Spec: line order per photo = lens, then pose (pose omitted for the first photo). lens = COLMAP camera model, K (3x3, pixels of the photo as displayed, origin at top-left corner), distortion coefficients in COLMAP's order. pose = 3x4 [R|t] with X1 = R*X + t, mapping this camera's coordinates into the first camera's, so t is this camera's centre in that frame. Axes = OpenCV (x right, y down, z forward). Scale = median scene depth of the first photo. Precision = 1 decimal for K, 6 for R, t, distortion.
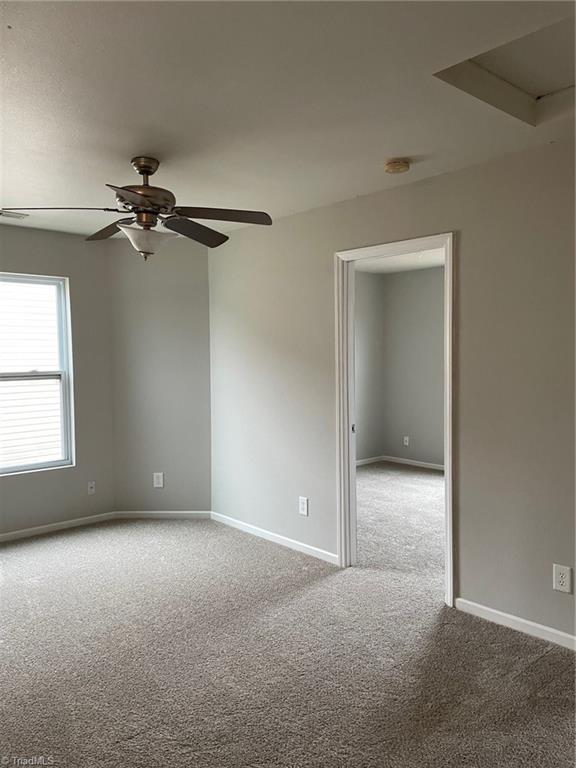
lens RADIAL K [[600.5, 0, 288.0], [0, 600.5, 384.0], [0, 0, 1]] dist [0.042348, -0.002405]
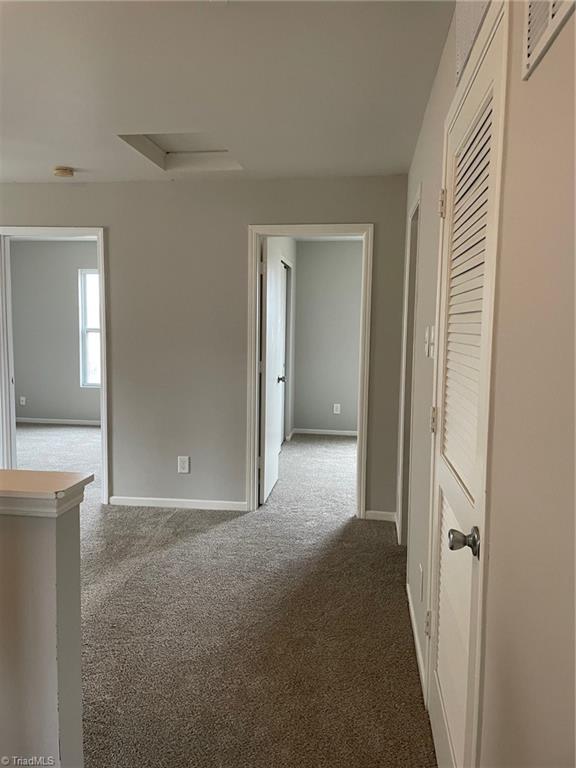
lens RADIAL K [[600.5, 0, 288.0], [0, 600.5, 384.0], [0, 0, 1]] dist [0.042348, -0.002405]
pose [[0.767691, -0.046035, 0.639164, -0.307260], [0.018880, 0.998608, 0.049248, 0.042782], [-0.640541, -0.025740, 0.767492, -0.333936]]
